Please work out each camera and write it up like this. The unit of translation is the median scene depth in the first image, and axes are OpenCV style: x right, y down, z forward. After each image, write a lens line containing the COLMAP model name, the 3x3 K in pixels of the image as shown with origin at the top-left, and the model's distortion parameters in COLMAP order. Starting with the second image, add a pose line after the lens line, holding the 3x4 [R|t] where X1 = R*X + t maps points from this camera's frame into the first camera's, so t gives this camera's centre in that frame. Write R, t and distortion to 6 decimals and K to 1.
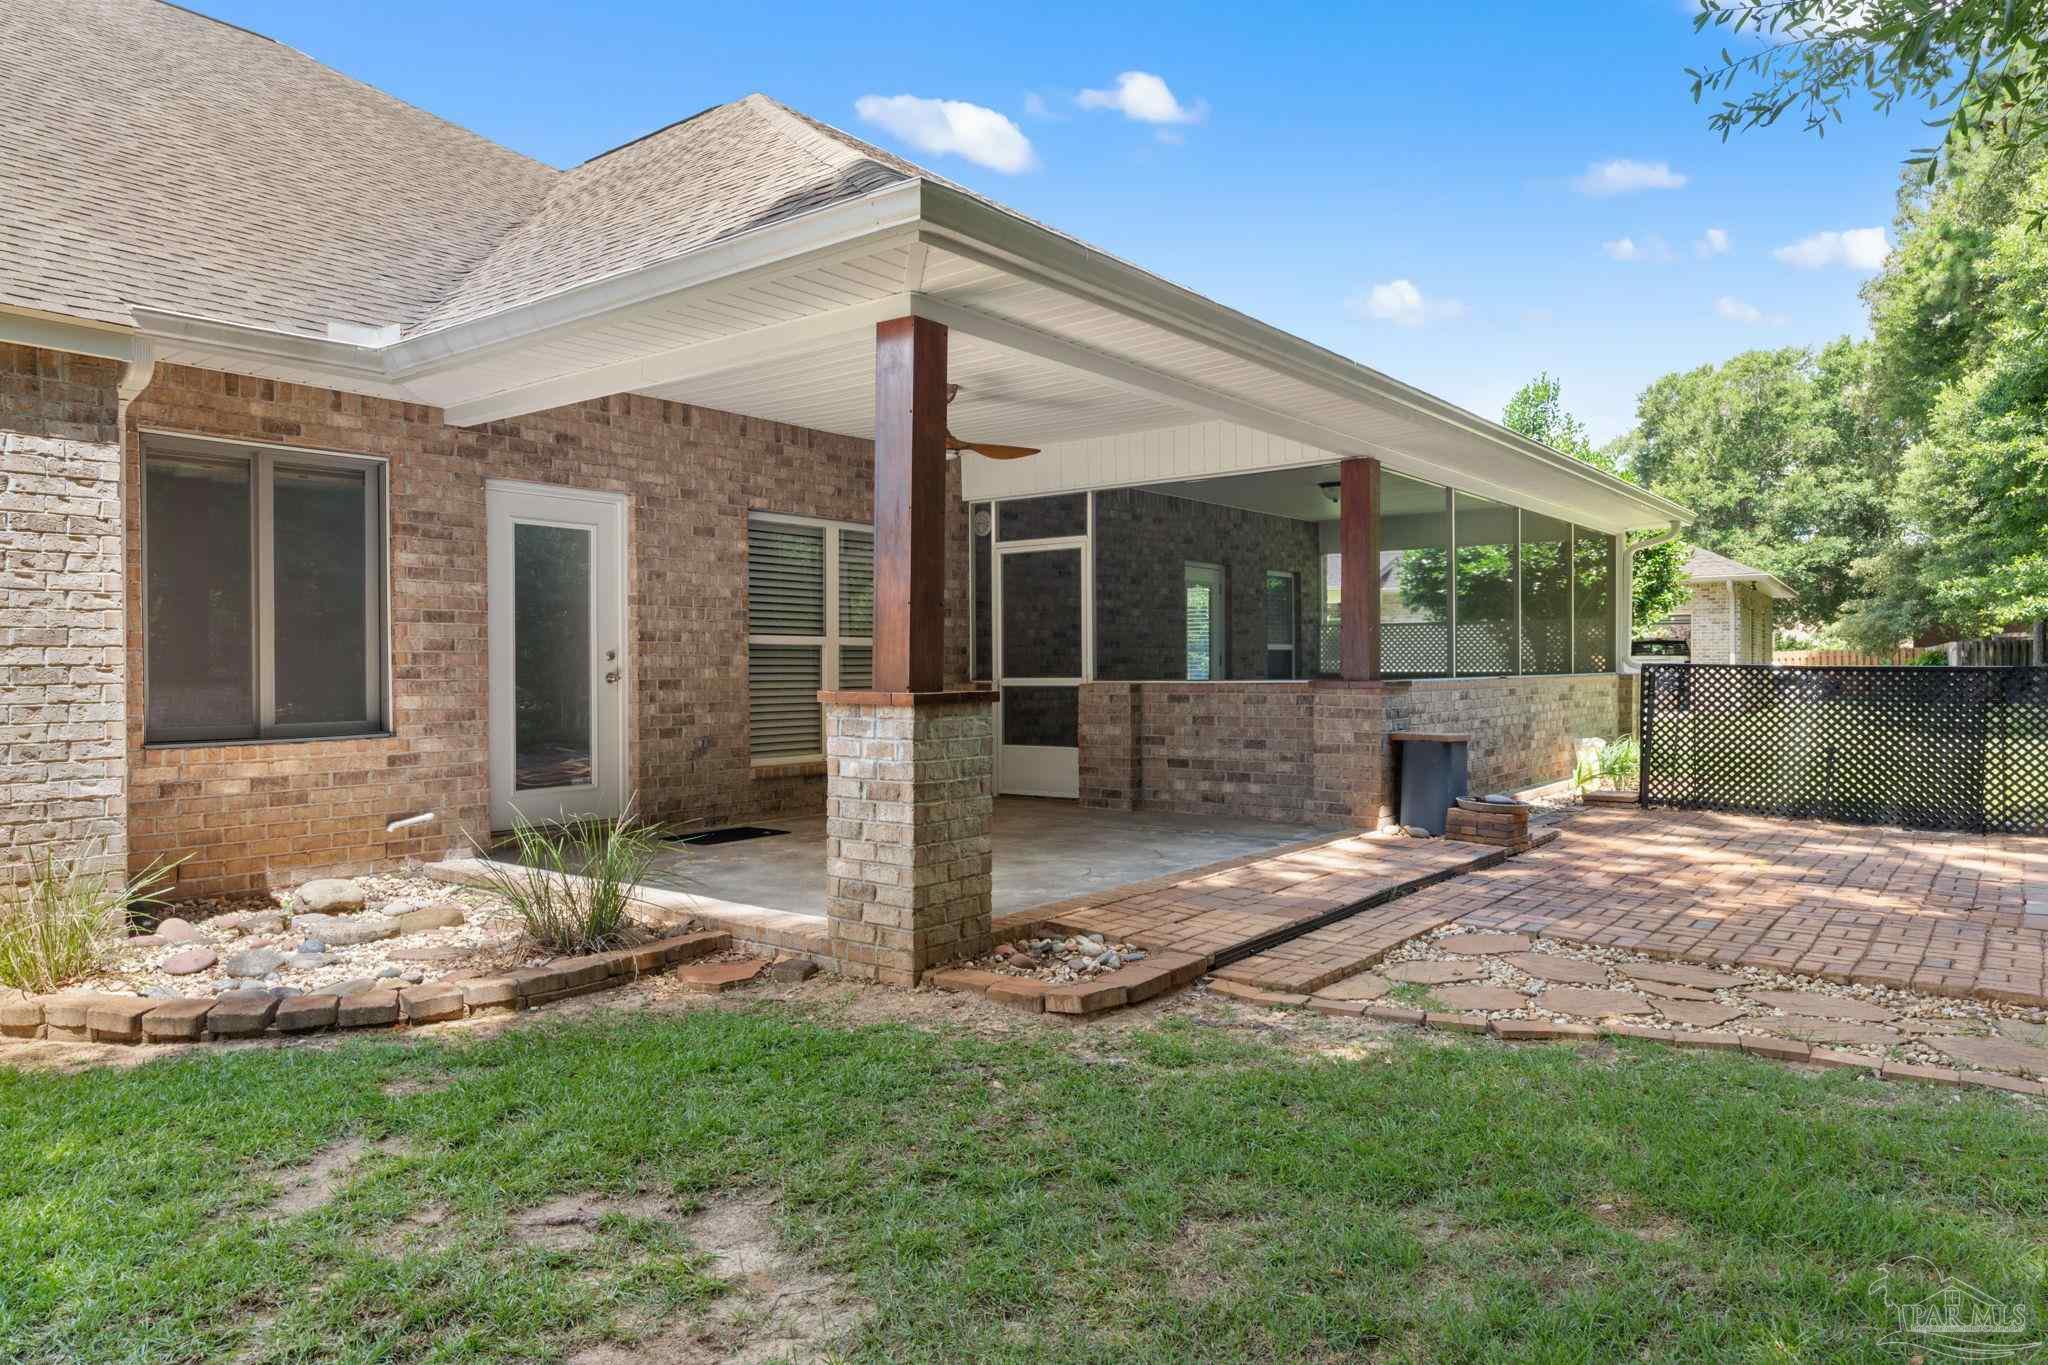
lens RADIAL K [[1301.0, 0, 1023.1], [0, 1301.0, 675.8], [0, 0, 1]] dist [-0.002560, -0.000073]
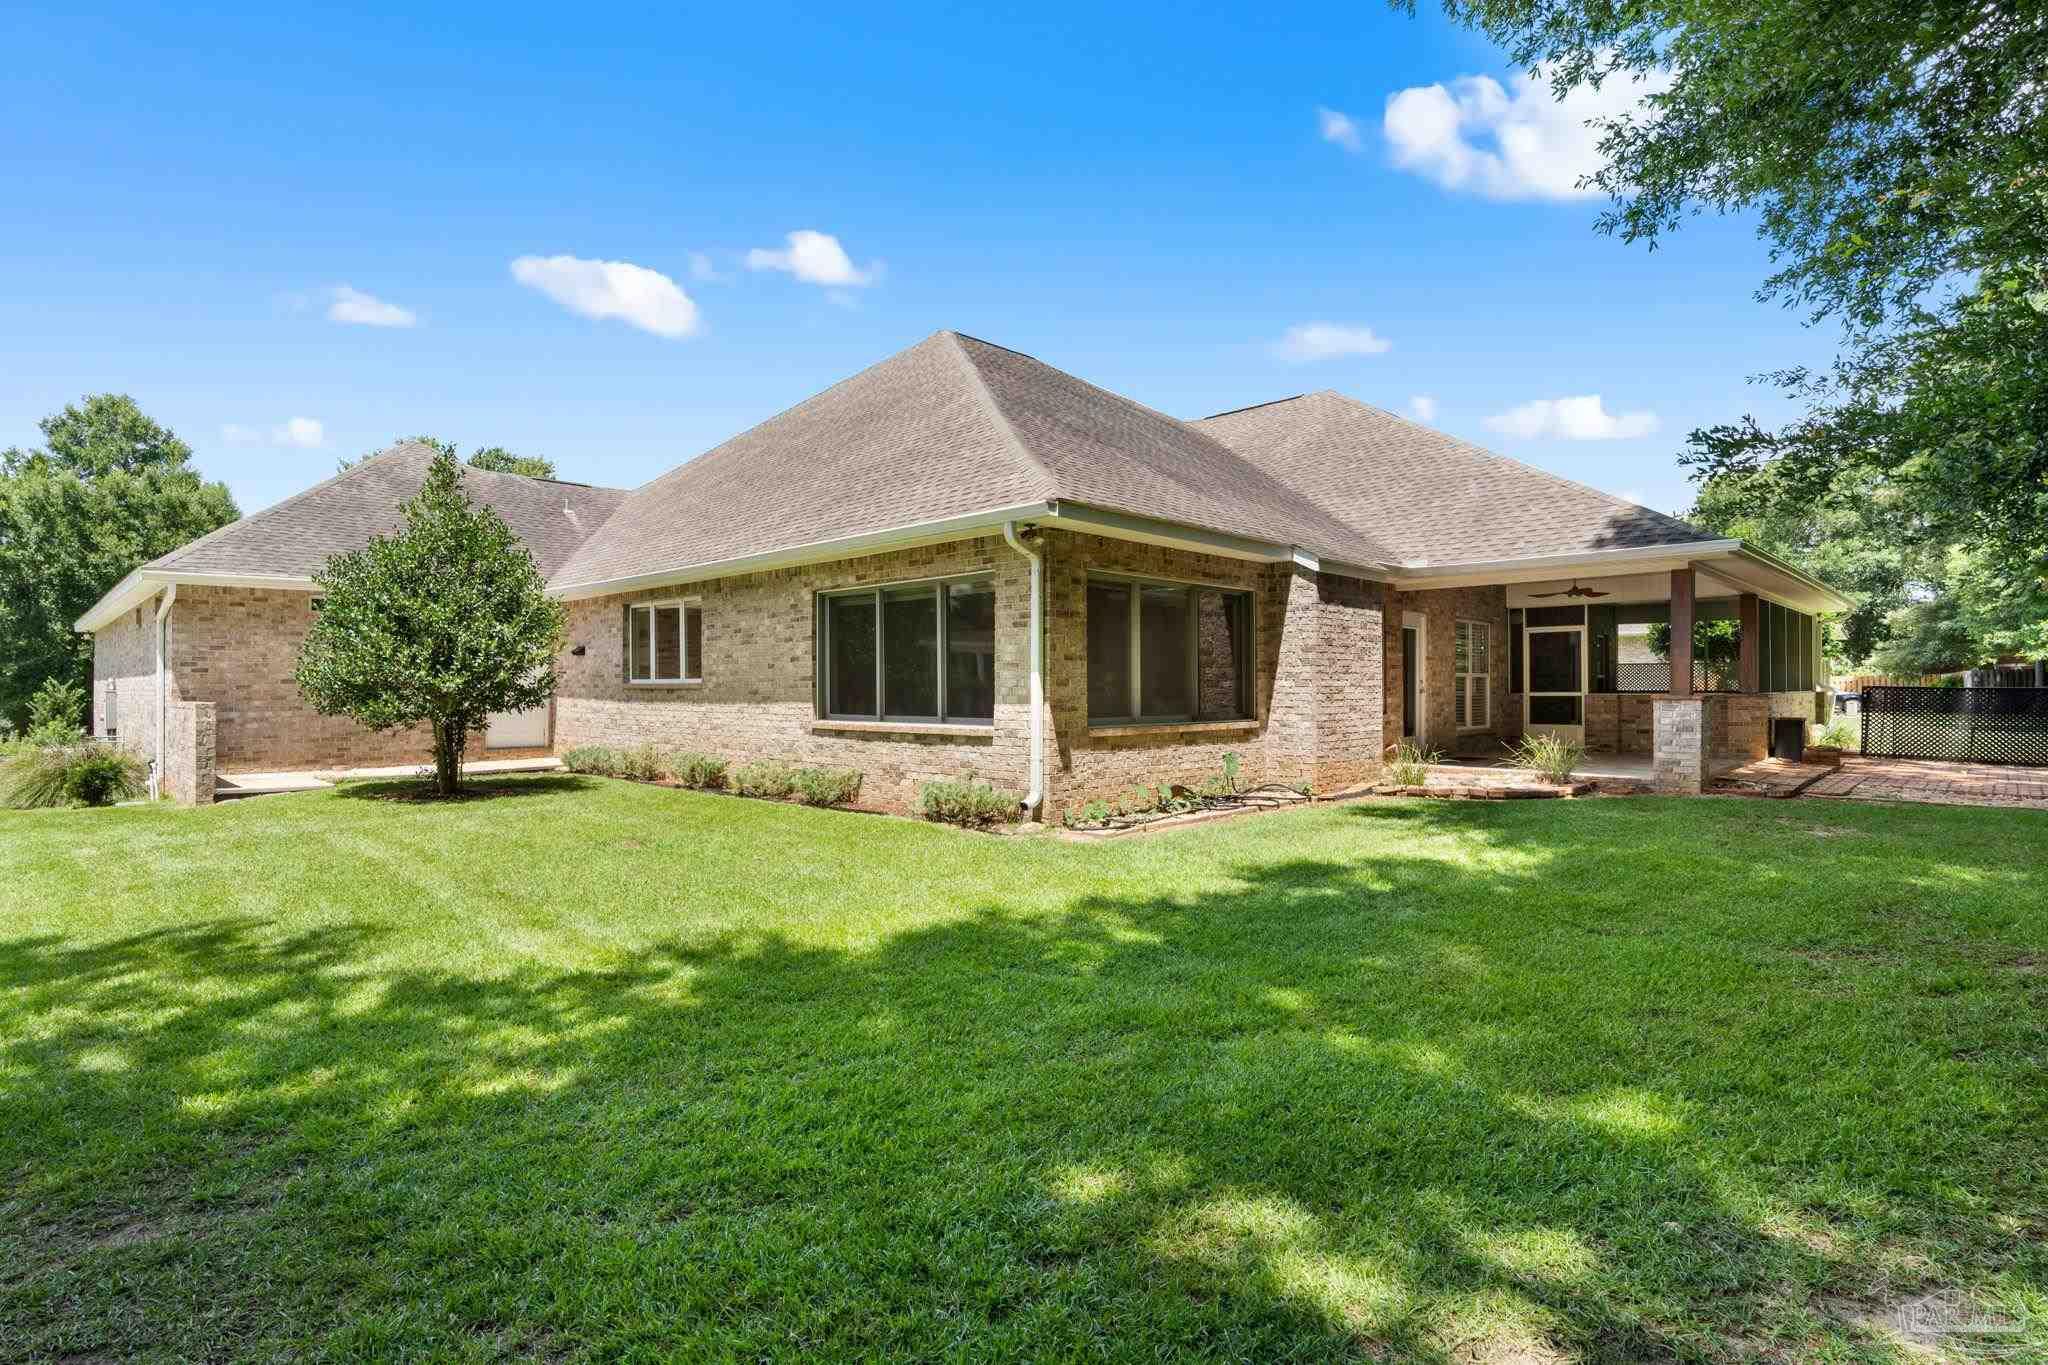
lens RADIAL K [[992.0, 0, 1025.4], [0, 992.0, 687.8], [0, 0, 1]] dist [-0.003103, -0.000207]
pose [[0.993157, 0.001604, -0.116778, -0.317980], [-0.002313, 0.999980, -0.005933, 0.002796], [0.116766, 0.006163, 0.993140, -0.339800]]
